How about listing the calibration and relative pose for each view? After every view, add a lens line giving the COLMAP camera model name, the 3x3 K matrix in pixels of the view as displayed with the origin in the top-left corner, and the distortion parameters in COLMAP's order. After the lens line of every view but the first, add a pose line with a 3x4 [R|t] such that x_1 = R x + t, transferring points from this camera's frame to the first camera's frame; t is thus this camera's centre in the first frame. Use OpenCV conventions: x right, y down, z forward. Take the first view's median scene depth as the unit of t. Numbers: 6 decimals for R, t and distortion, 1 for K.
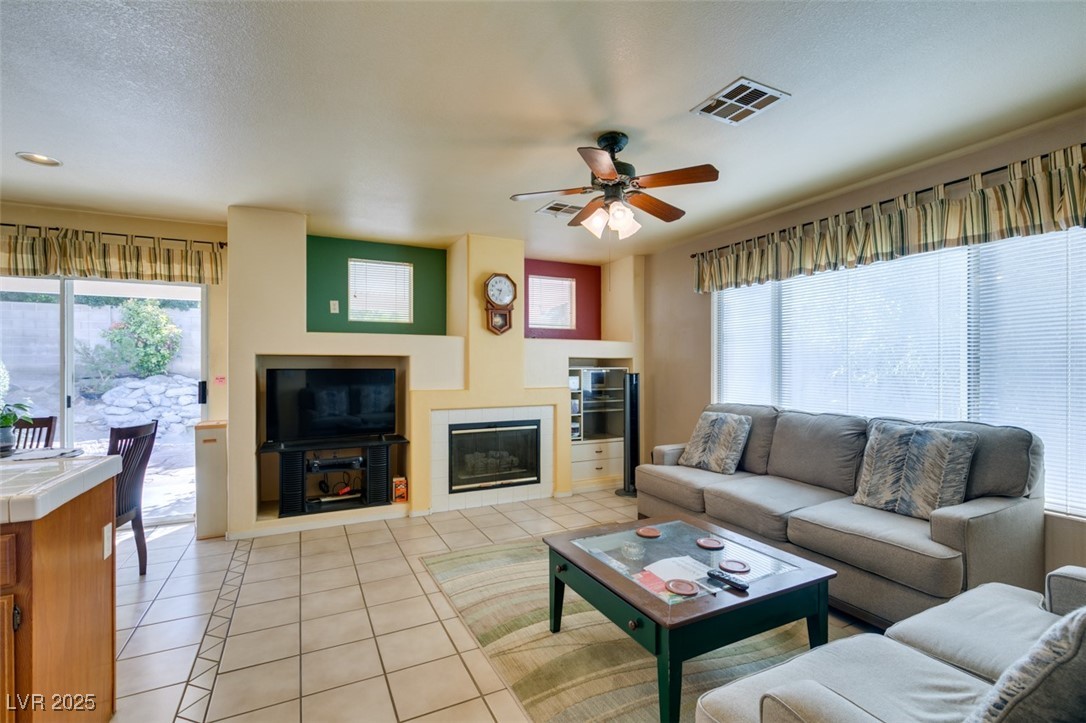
lens RADIAL K [[483.8, 0, 541.4], [0, 483.8, 366.7], [0, 0, 1]] dist [0.004688, -0.000790]
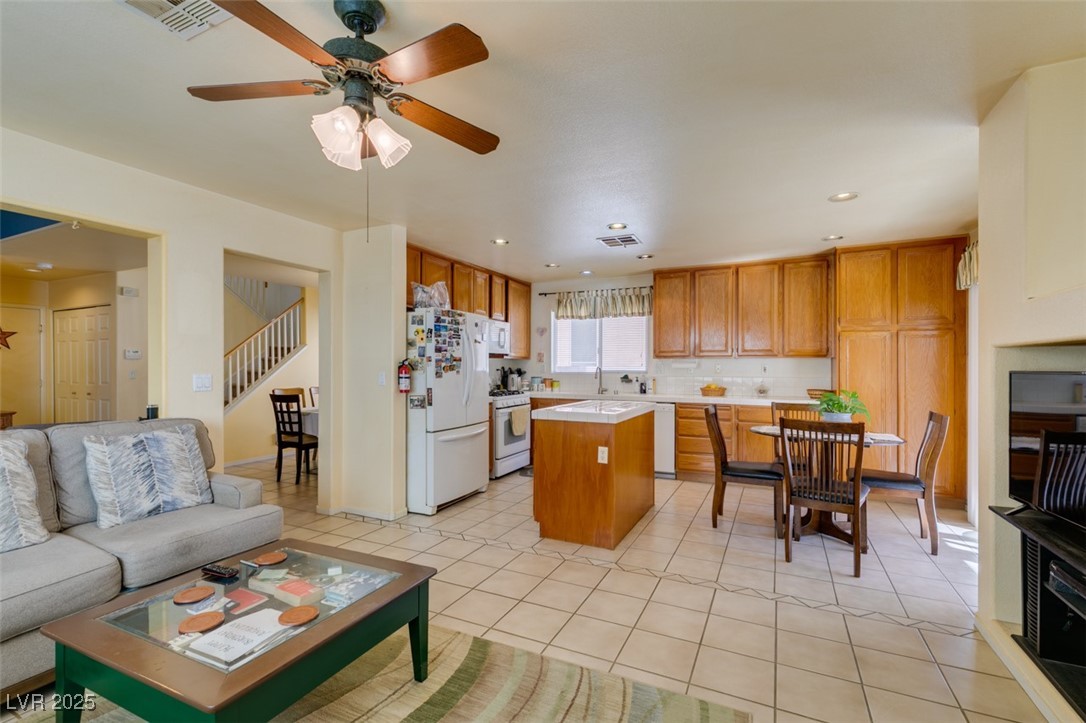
lens RADIAL K [[486.0, 0, 540.3], [0, 486.0, 364.7], [0, 0, 1]] dist [0.002304, -0.000236]
pose [[-0.794366, -0.001939, -0.607436, 0.225037], [-0.001113, 0.999998, -0.001737, -0.001696], [0.607438, -0.000704, -0.794366, 1.061983]]
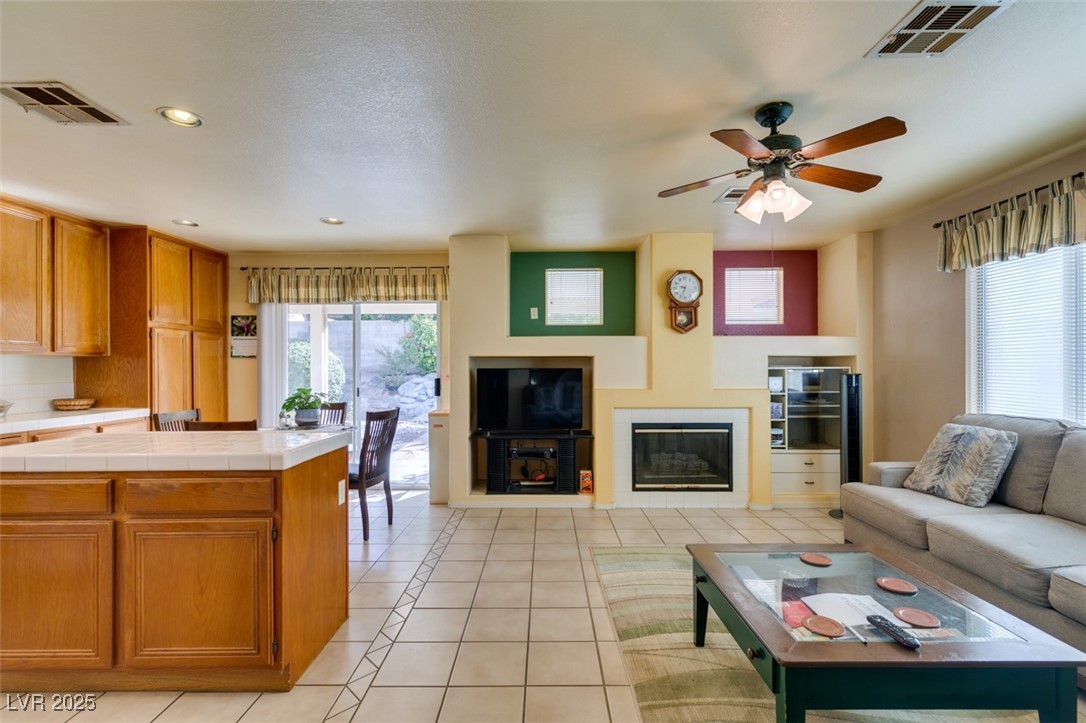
lens RADIAL K [[482.0, 0, 542.7], [0, 482.0, 366.0], [0, 0, 1]] dist [0.002196, -0.000896]
pose [[0.893126, -0.001686, -0.449803, 0.106612], [0.001743, 0.999998, -0.000289, -0.000894], [0.449802, -0.000526, 0.893128, 0.010650]]
